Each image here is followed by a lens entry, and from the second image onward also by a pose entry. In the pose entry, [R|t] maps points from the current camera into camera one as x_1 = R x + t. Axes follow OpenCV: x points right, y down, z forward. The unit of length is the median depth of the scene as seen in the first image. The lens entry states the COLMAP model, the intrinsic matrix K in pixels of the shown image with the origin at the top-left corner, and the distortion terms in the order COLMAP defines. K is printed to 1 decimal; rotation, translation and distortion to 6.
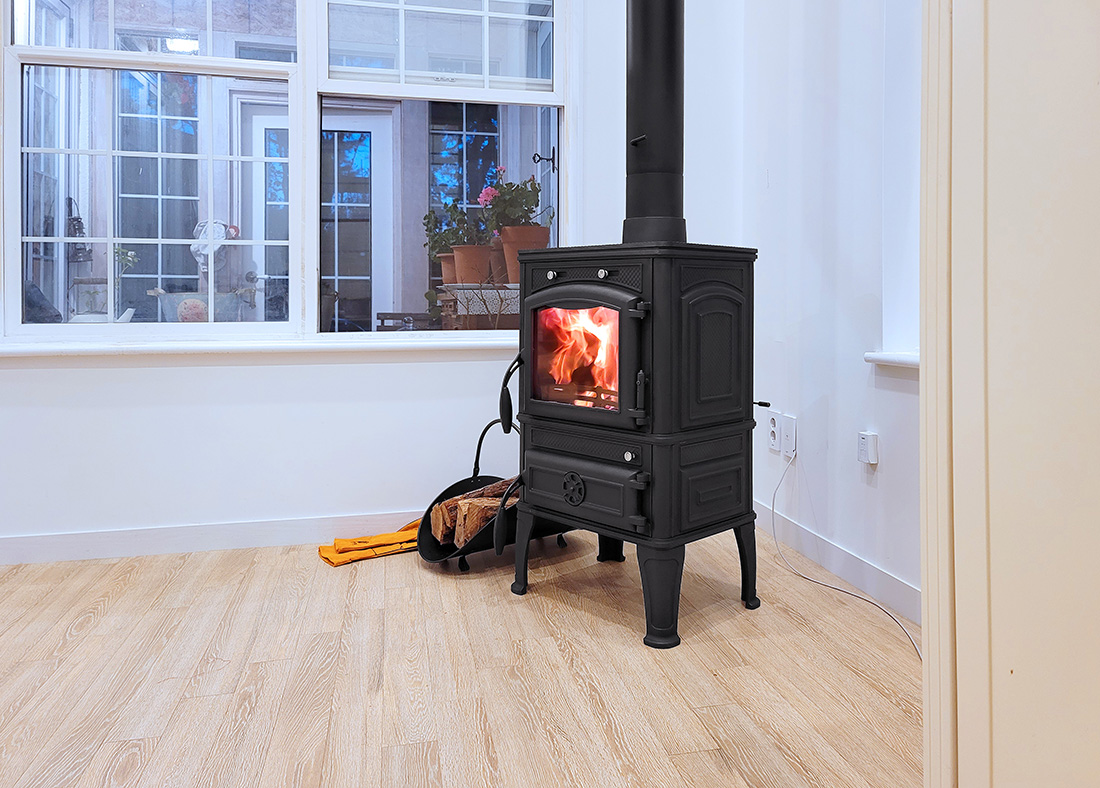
lens RADIAL K [[858.1, 0, 611.8], [0, 858.1, 341.8], [0, 0, 1]] dist [0.052691, -0.001726]
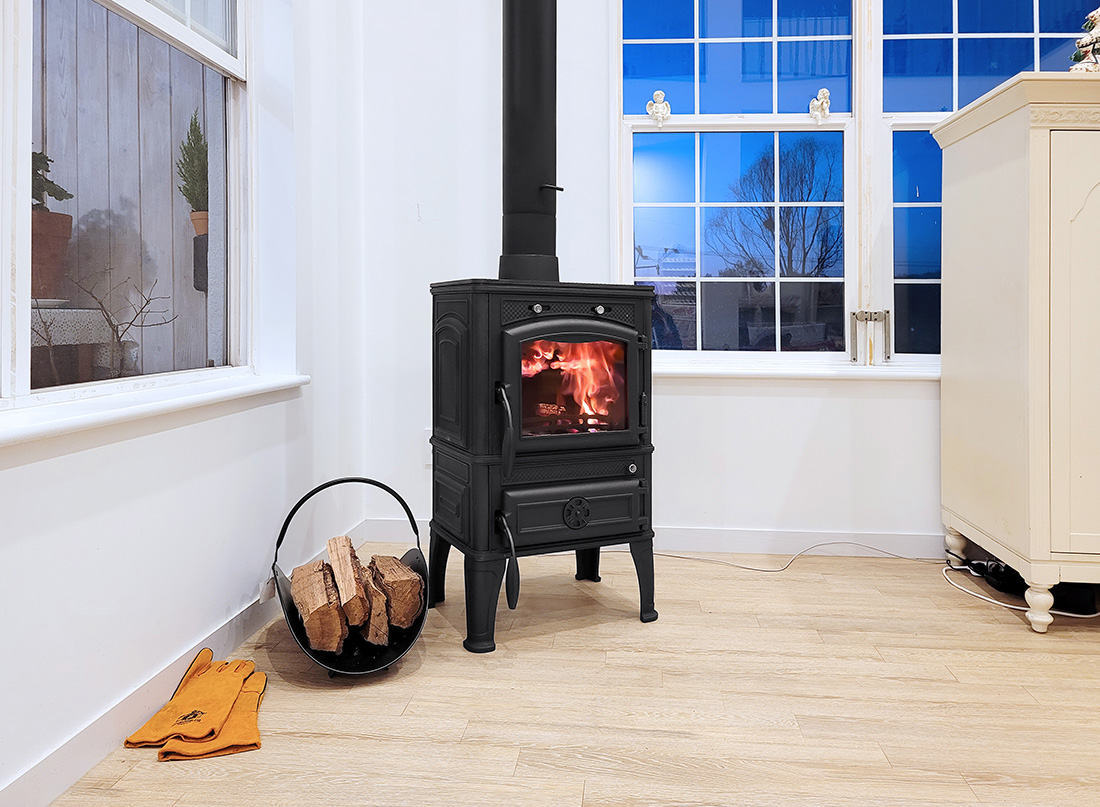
lens RADIAL K [[833.7, 0, 573.0], [0, 833.7, 337.8], [0, 0, 1]] dist [0.038930, -0.003197]
pose [[0.290398, -0.021766, 0.956658, -1.091851], [0.031790, 0.999409, 0.013089, -0.061054], [-0.956378, 0.026611, 0.290918, 0.750745]]
